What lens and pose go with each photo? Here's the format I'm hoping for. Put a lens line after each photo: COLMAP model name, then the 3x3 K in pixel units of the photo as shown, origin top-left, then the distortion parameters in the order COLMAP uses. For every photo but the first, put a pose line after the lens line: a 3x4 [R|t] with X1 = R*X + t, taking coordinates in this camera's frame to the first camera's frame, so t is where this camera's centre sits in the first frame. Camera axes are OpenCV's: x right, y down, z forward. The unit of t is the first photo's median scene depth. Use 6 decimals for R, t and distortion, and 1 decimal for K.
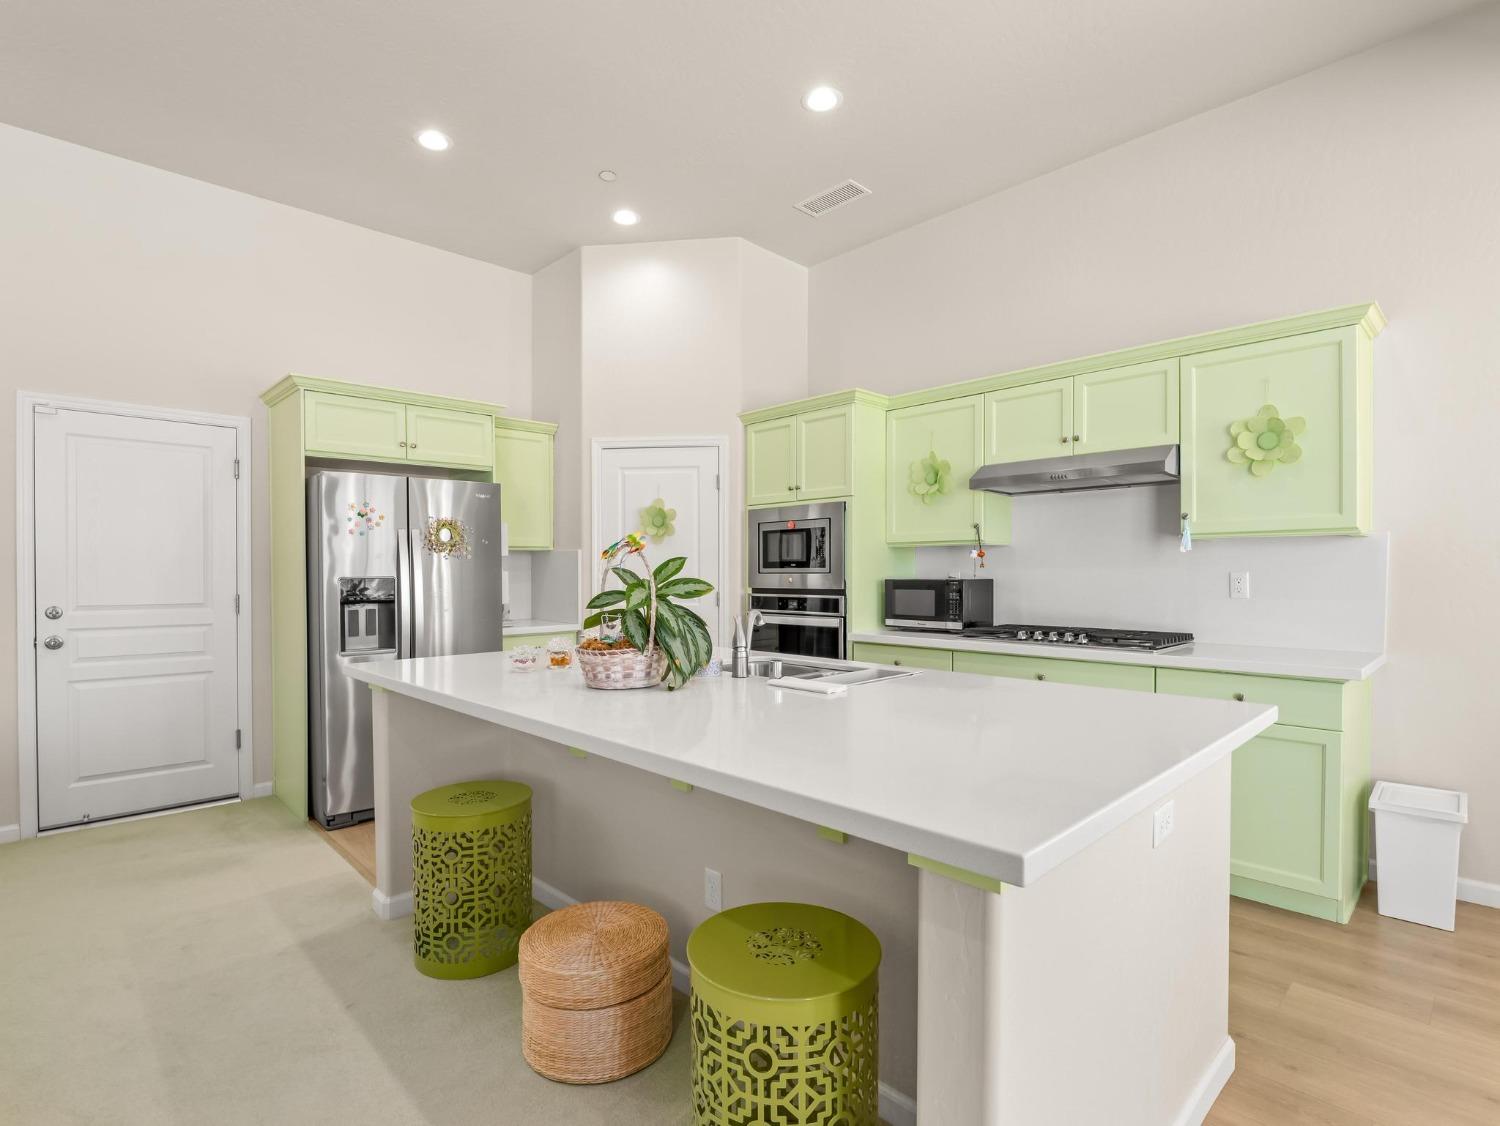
lens RADIAL K [[733.6, 0, 740.6], [0, 733.6, 577.0], [0, 0, 1]] dist [-0.010179, -0.004530]
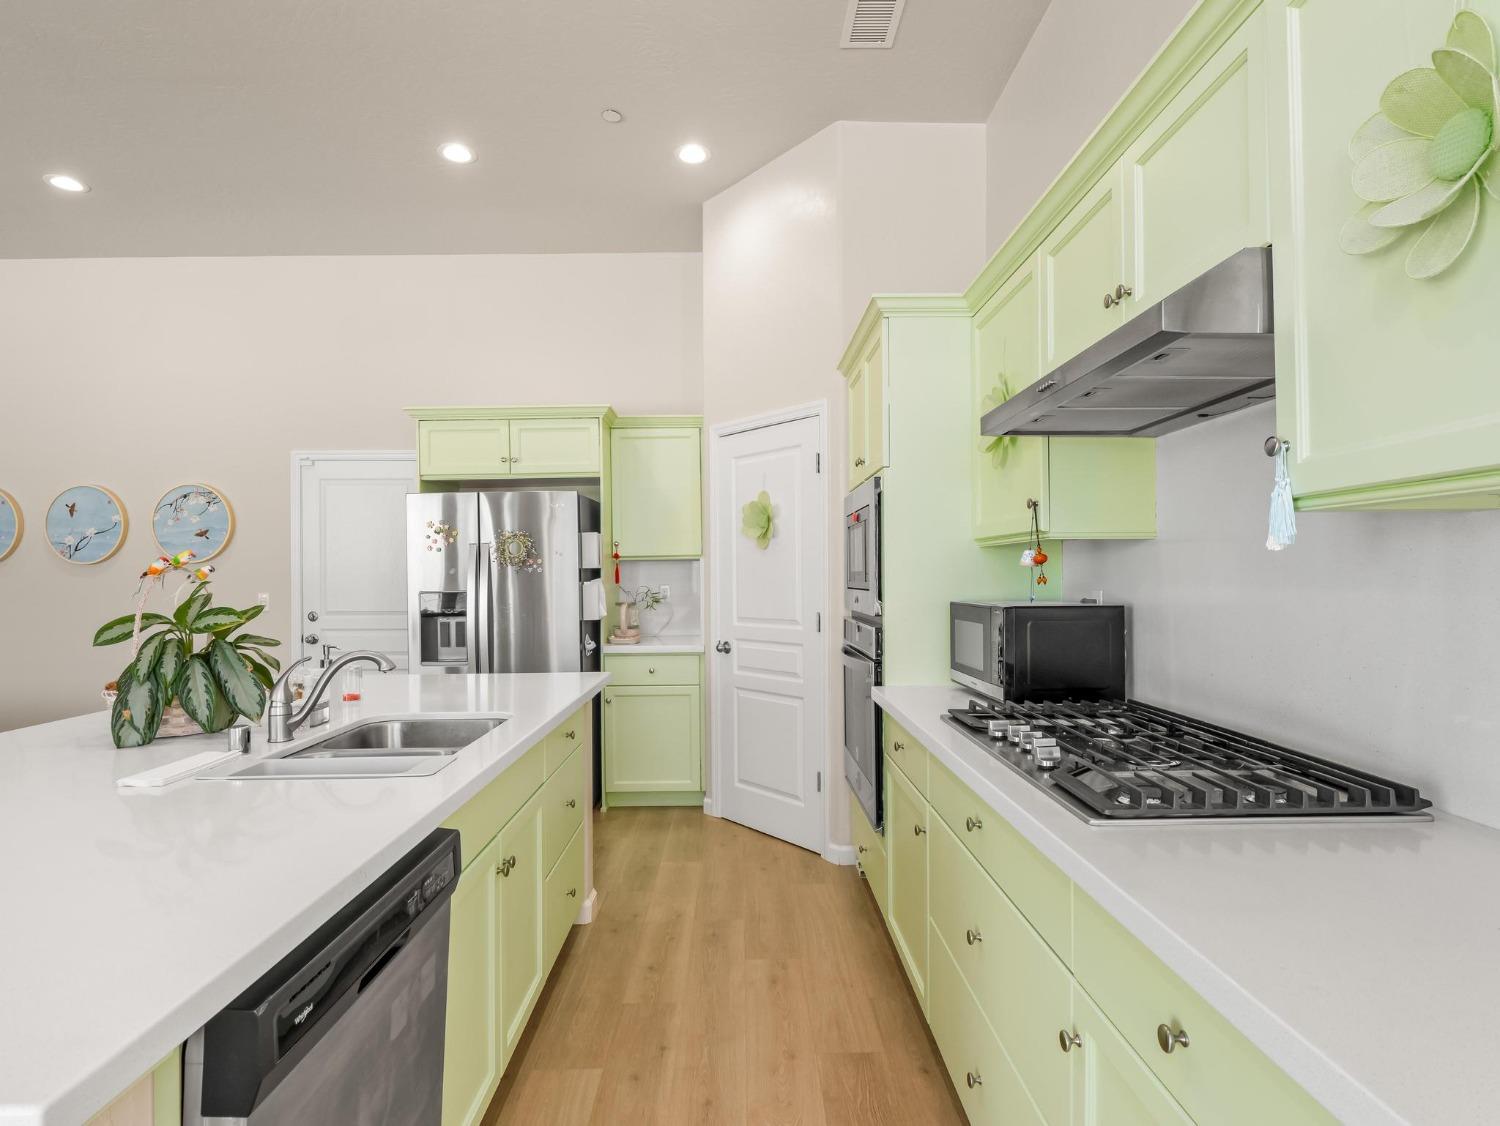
lens RADIAL K [[774.4, 0, 749.0], [0, 774.4, 575.2], [0, 0, 1]] dist [-0.003044, -0.000021]
pose [[0.735221, -0.003181, -0.677820, 0.543670], [0.000689, 0.999992, -0.003946, -0.017616], [0.677828, 0.002434, 0.735217, 0.466548]]
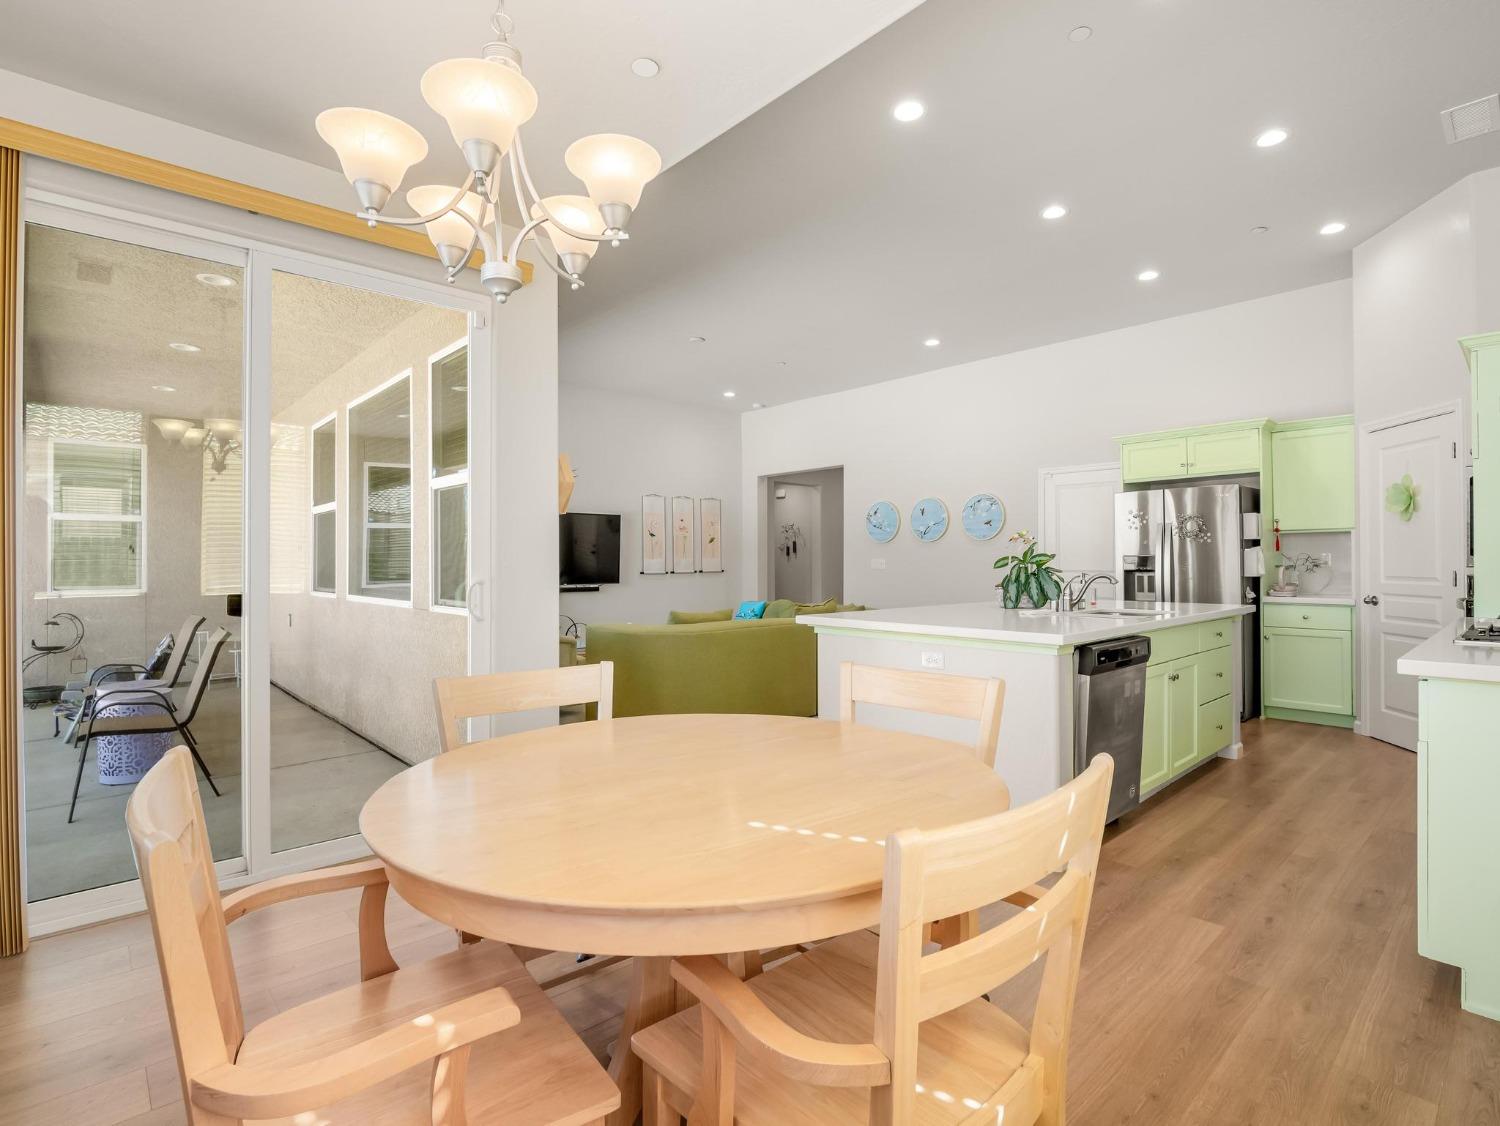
lens RADIAL K [[733.6, 0, 753.5], [0, 733.6, 550.3], [0, 0, 1]] dist [-0.010179, -0.004530]
pose [[-0.028519, -0.011135, -0.999531, 1.081644], [-0.007672, 0.999911, -0.010921, 0.012655], [0.999564, 0.007357, -0.028602, 0.193621]]
